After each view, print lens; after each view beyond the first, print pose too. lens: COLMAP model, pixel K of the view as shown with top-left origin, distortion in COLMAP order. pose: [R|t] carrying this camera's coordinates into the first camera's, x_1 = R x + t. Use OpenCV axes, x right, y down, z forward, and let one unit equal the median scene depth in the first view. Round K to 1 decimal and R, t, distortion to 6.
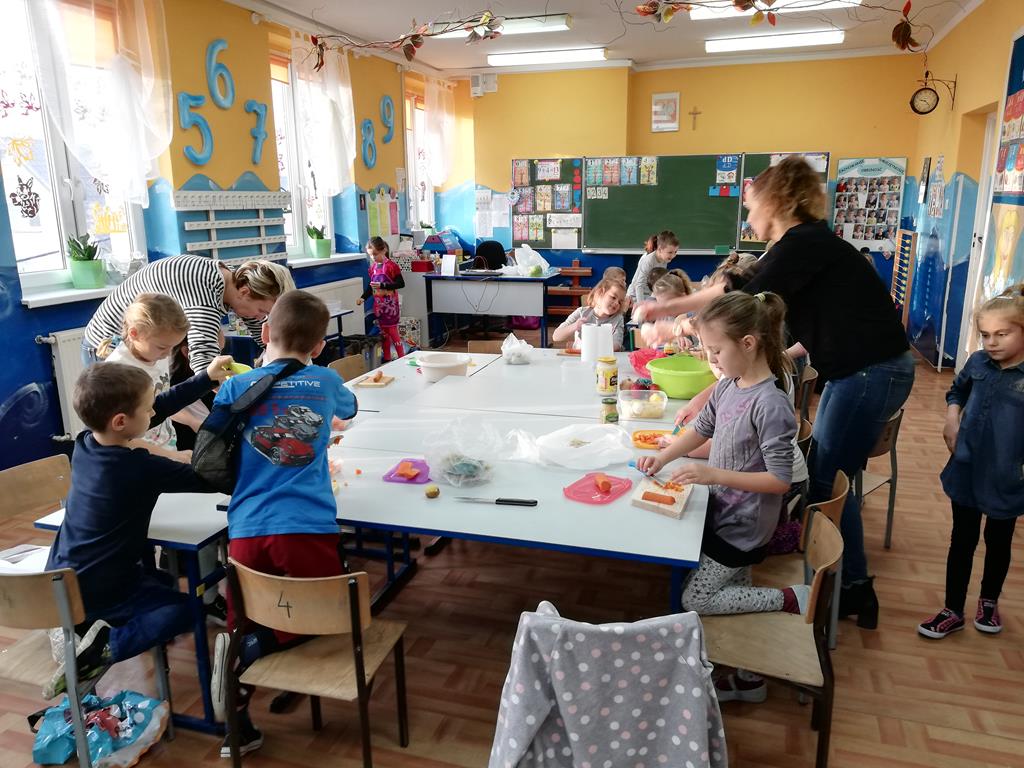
lens RADIAL K [[775.9, 0, 512.0], [0, 775.9, 384.0], [0, 0, 1]] dist [0.049494, -0.068247]
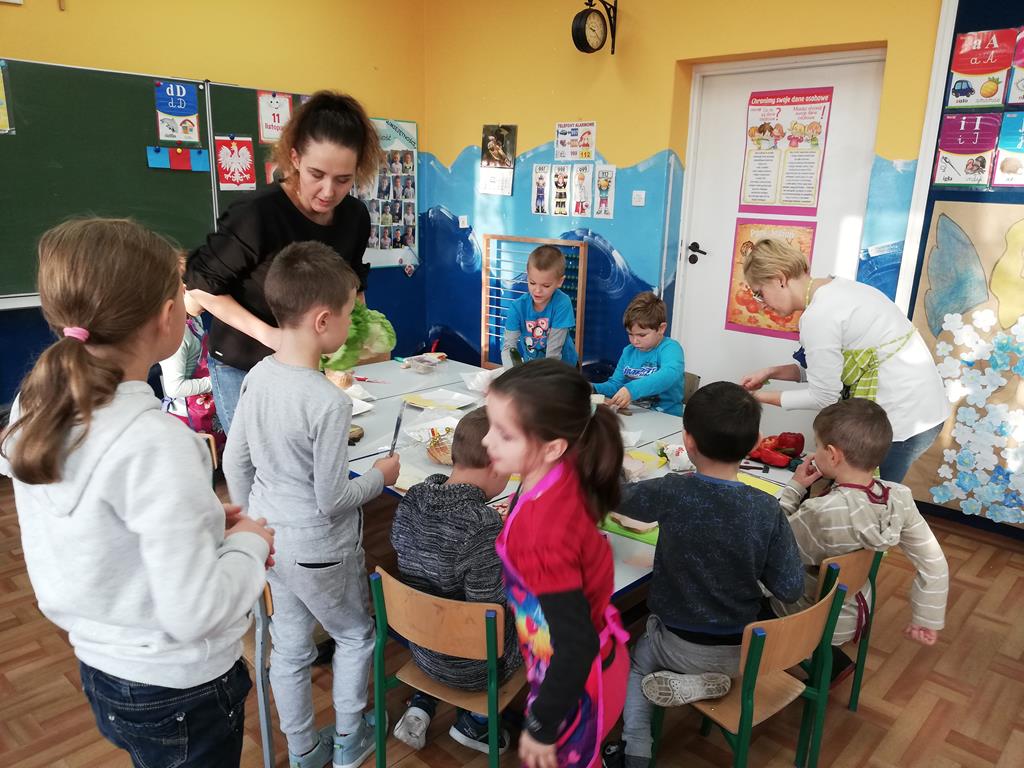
lens RADIAL K [[775.9, 0, 512.0], [0, 775.9, 384.0], [0, 0, 1]] dist [0.049494, -0.068247]
pose [[0.440960, -0.203417, 0.874171, -0.076512], [0.181023, 0.974119, 0.135361, -0.138586], [-0.879082, 0.098557, 0.466371, 0.599149]]
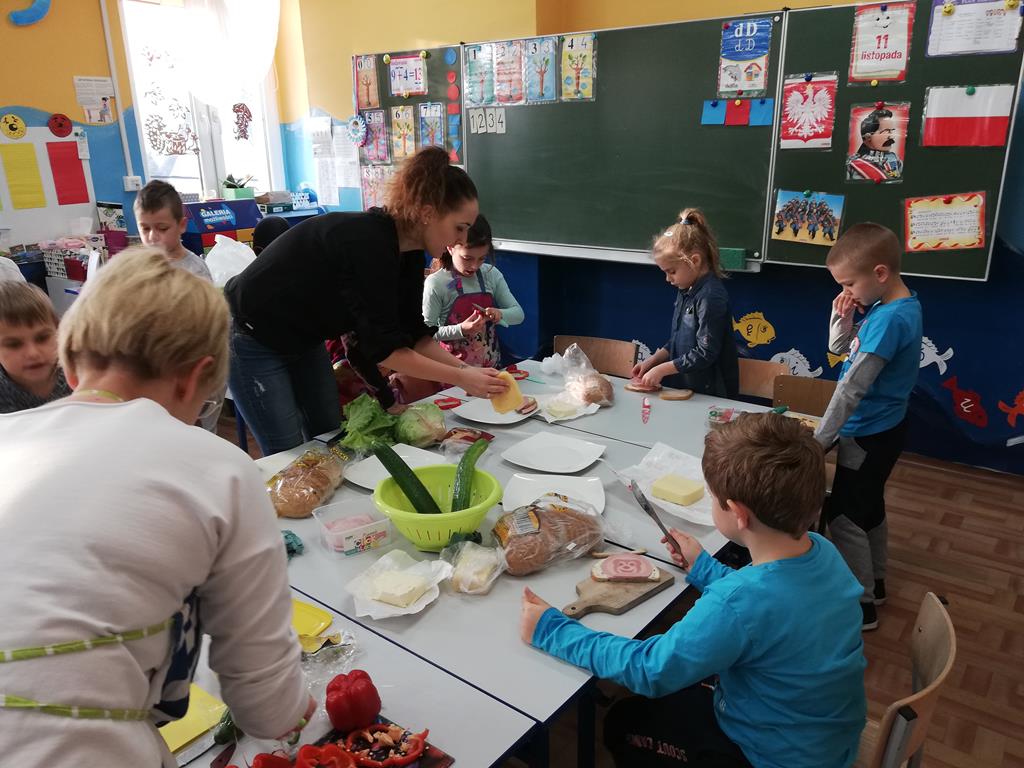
lens RADIAL K [[775.9, 0, 512.0], [0, 775.9, 384.0], [0, 0, 1]] dist [0.049494, -0.068247]
pose [[0.930940, 0.107292, -0.349055, 0.310390], [-0.080907, 0.992708, 0.089356, -0.130887], [0.356097, -0.054944, 0.932832, 0.557685]]
